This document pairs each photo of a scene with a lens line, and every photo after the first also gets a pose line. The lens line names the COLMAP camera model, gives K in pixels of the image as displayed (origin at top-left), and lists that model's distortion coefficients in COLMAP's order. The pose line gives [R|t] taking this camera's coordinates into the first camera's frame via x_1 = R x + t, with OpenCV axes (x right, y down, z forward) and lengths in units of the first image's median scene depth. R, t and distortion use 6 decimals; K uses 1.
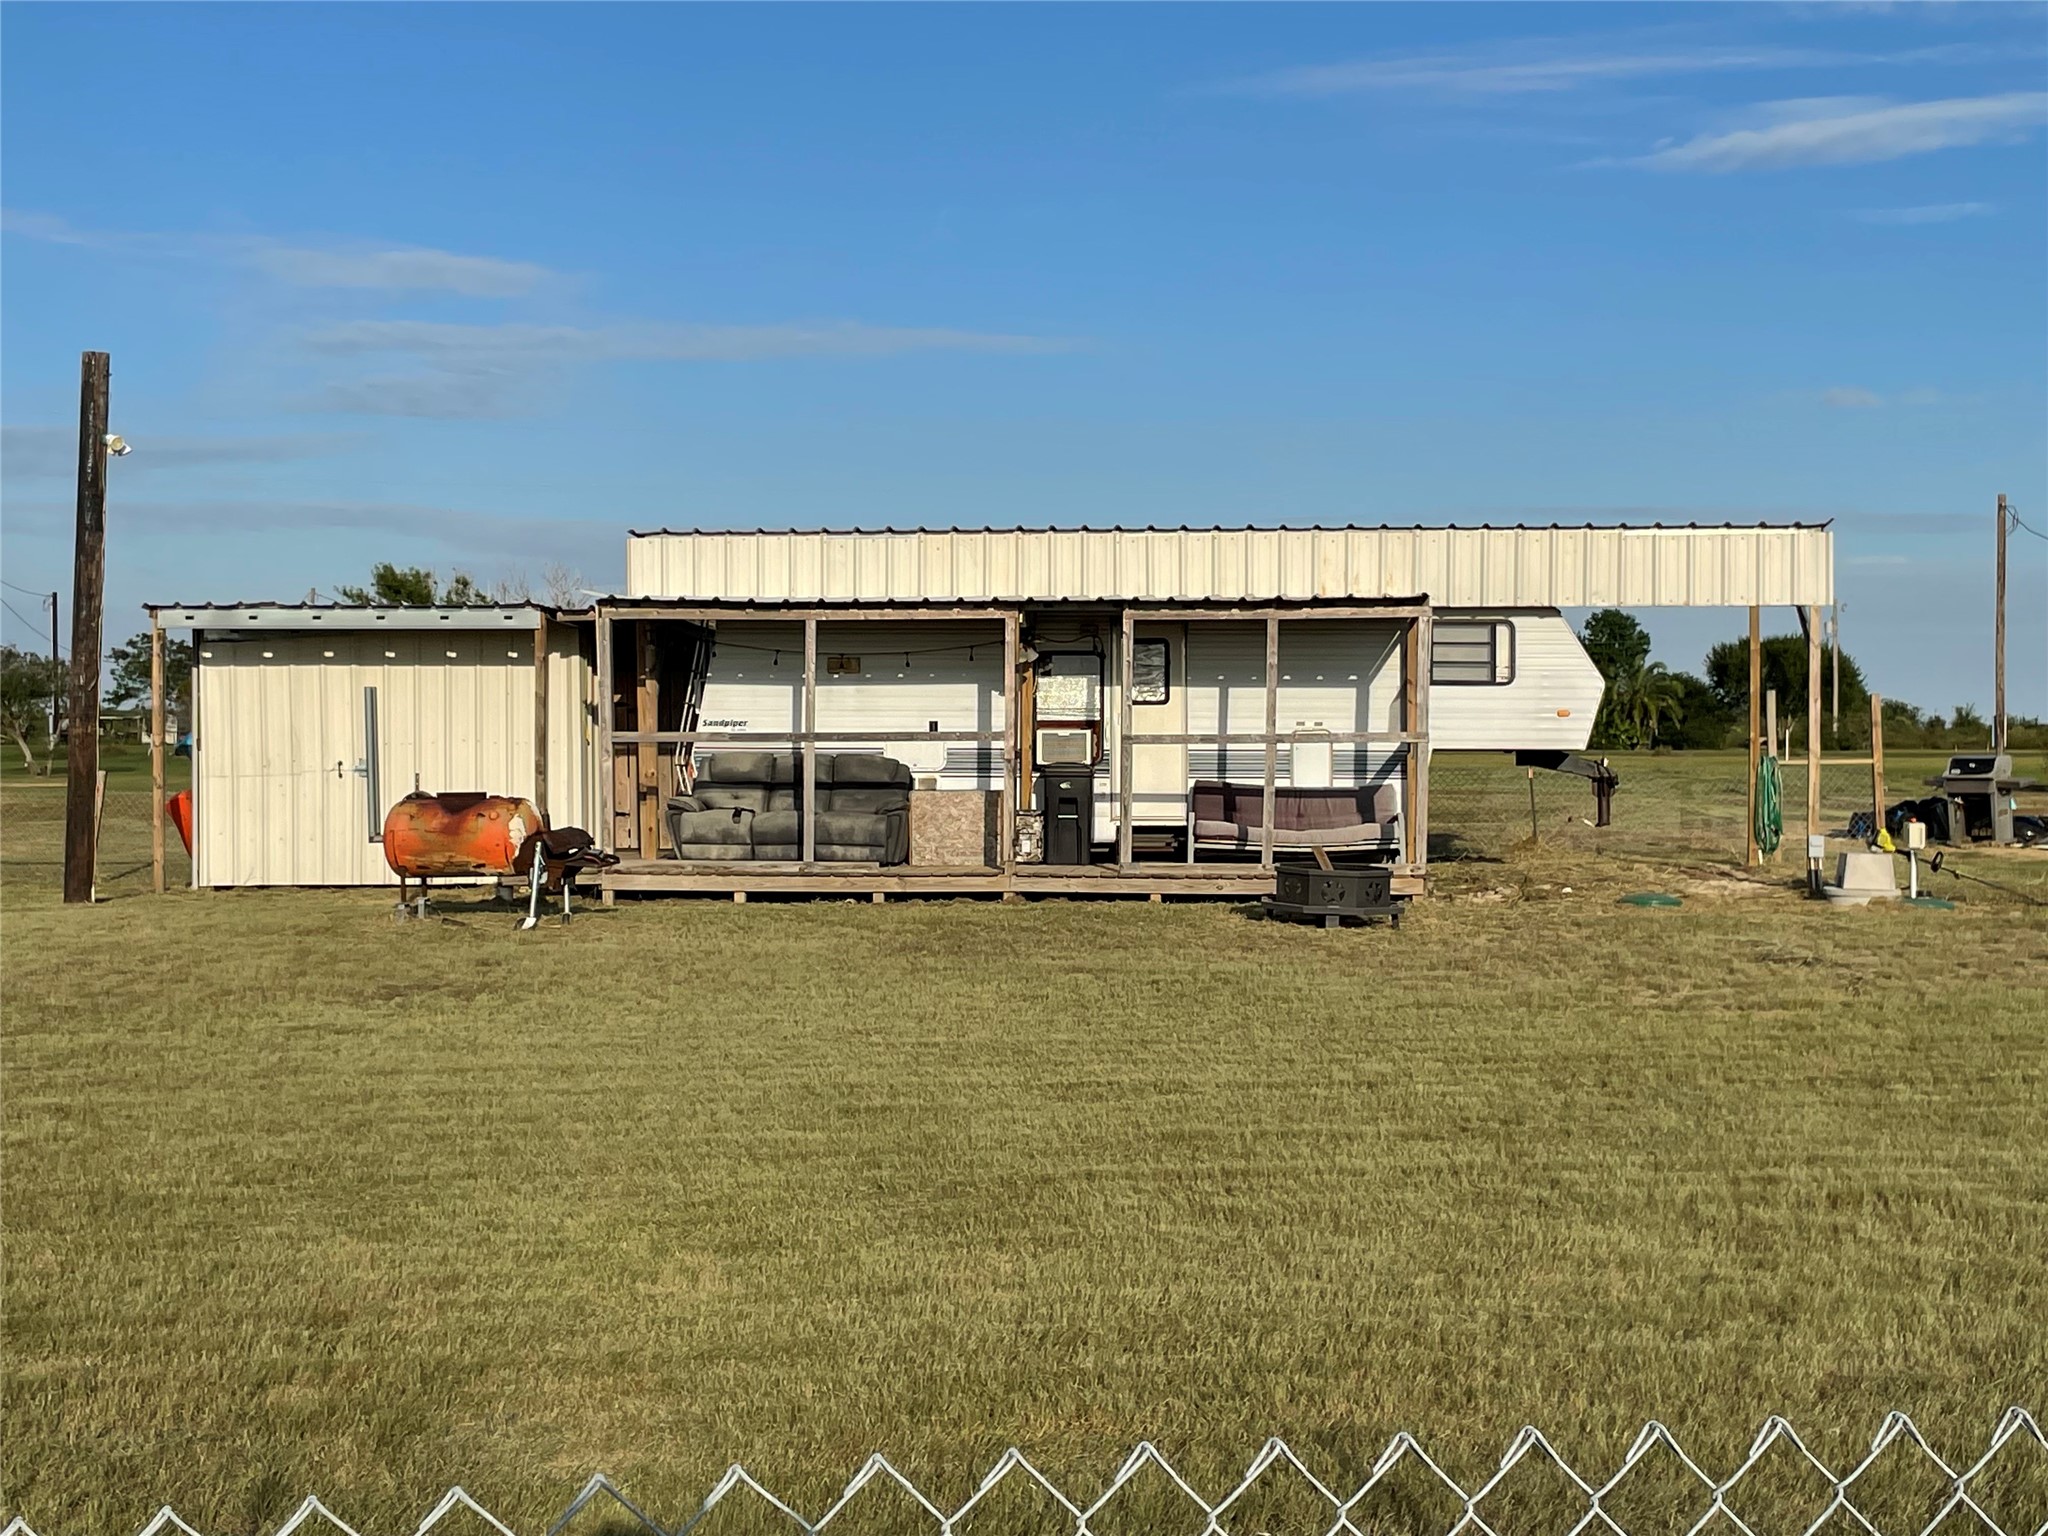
lens RADIAL K [[2999.2, 0, 1024.0], [0, 2999.2, 768.0], [0, 0, 1]] dist [0.099781, -0.094040]
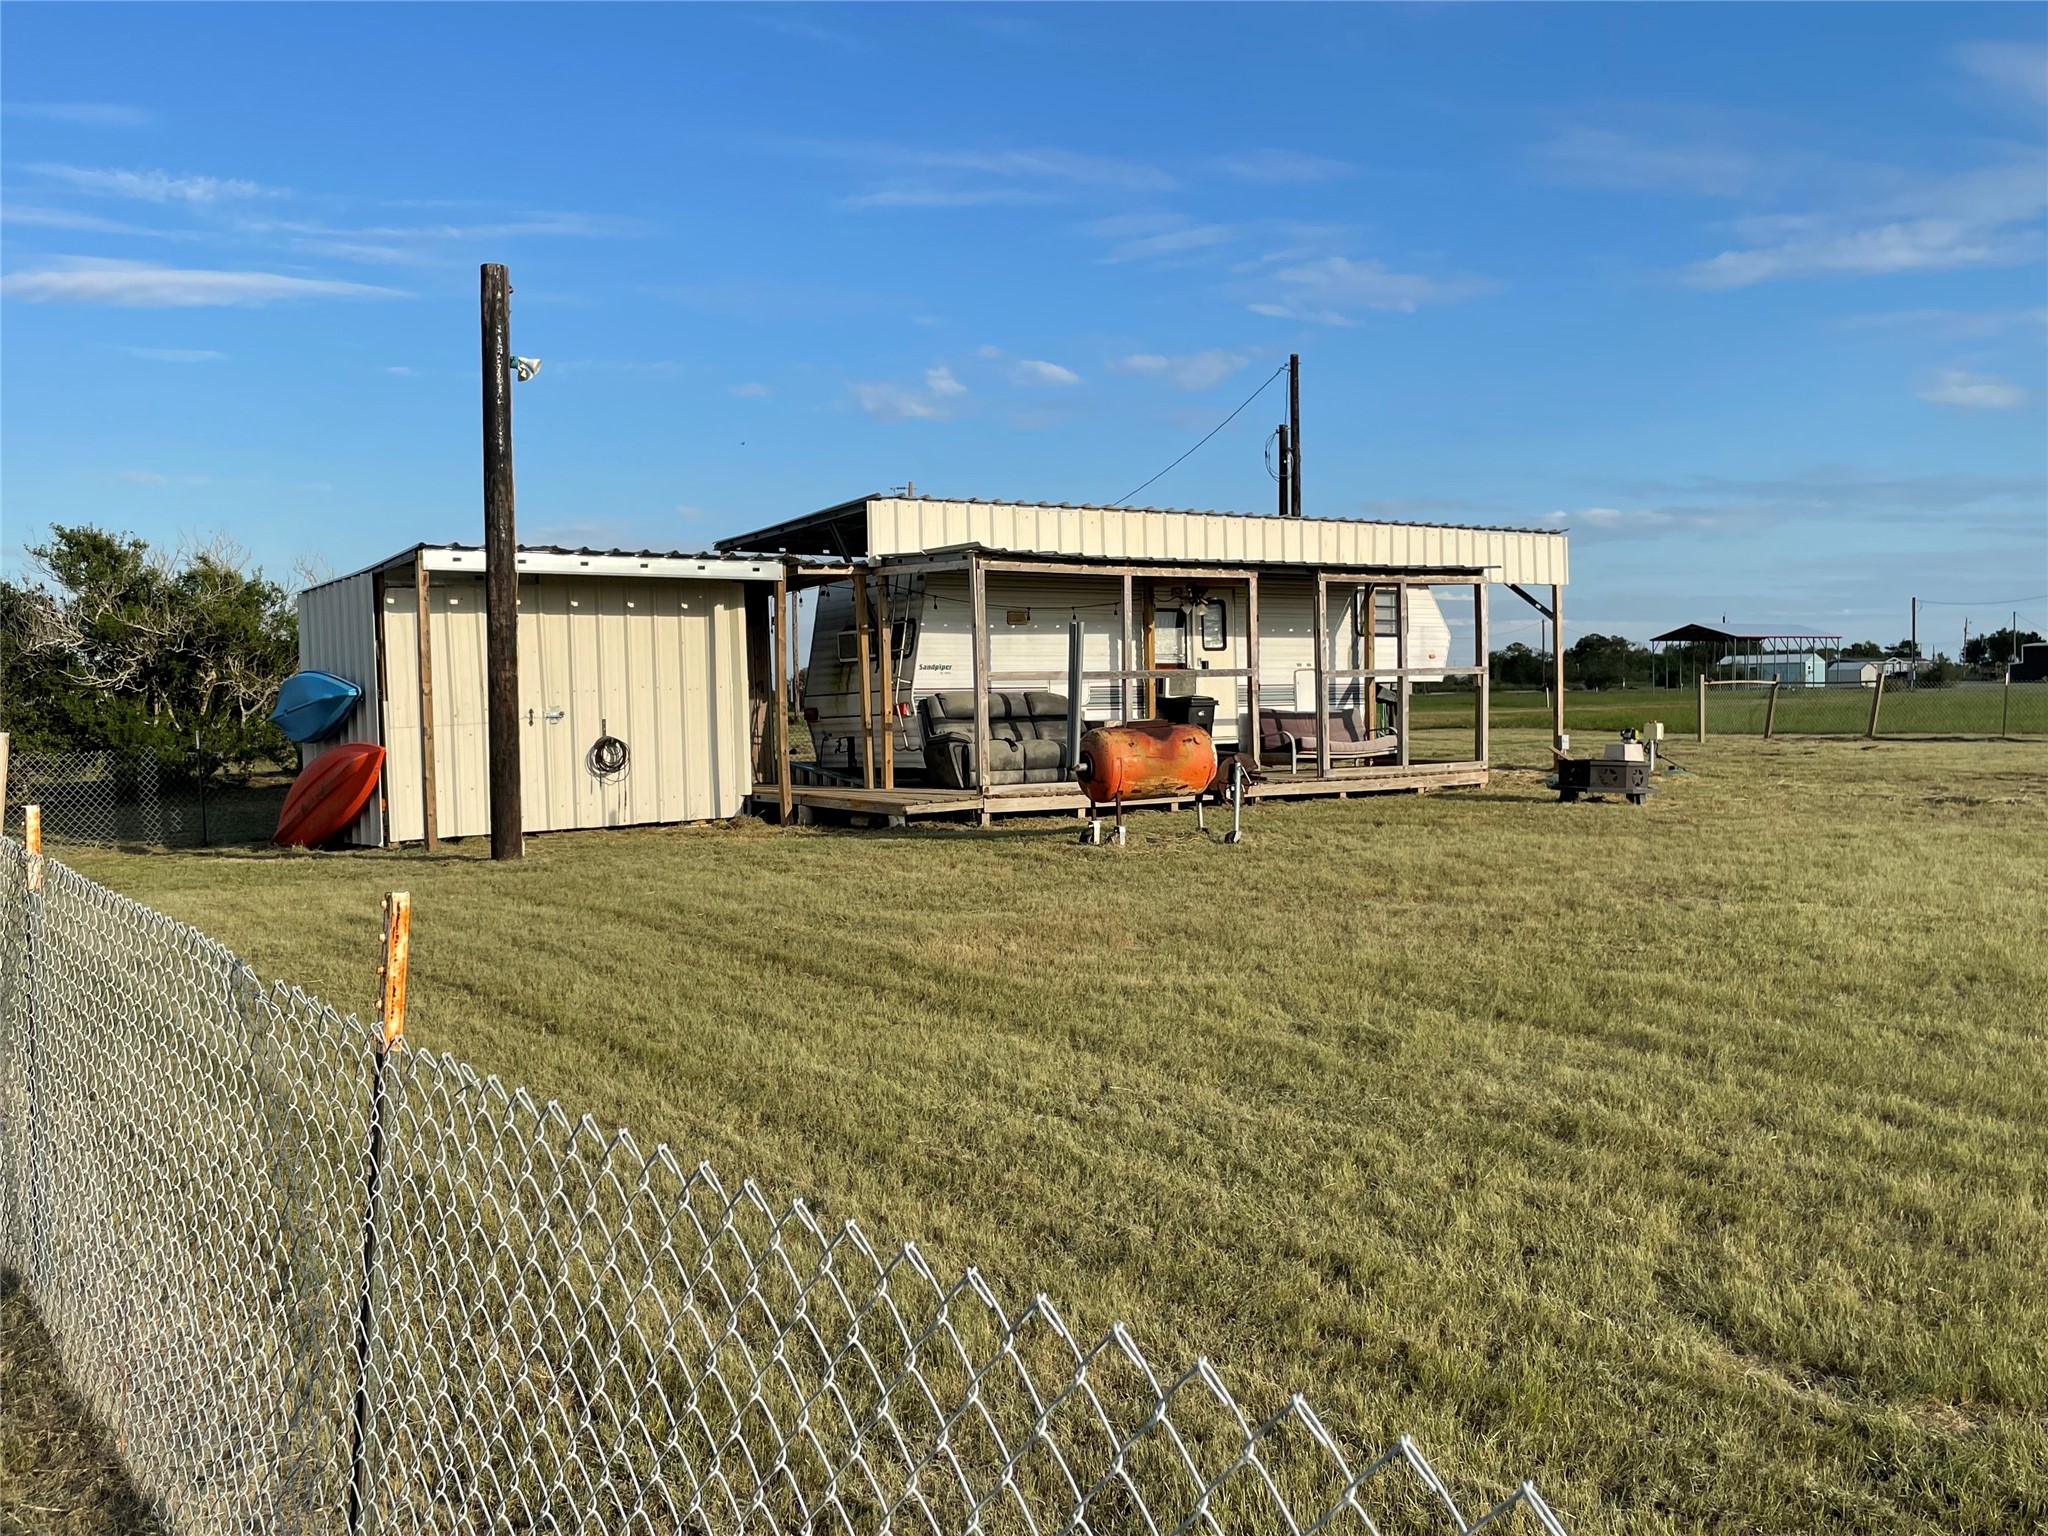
lens RADIAL K [[1917.7, 0, 1071.3], [0, 1917.7, 770.4], [0, 0, 1]] dist [0.092699, -0.158180]
pose [[0.743475, -0.040182, 0.667555, -0.561868], [0.026119, 0.999176, 0.031053, 0.003211], [-0.668253, -0.005651, 0.743912, 0.428174]]
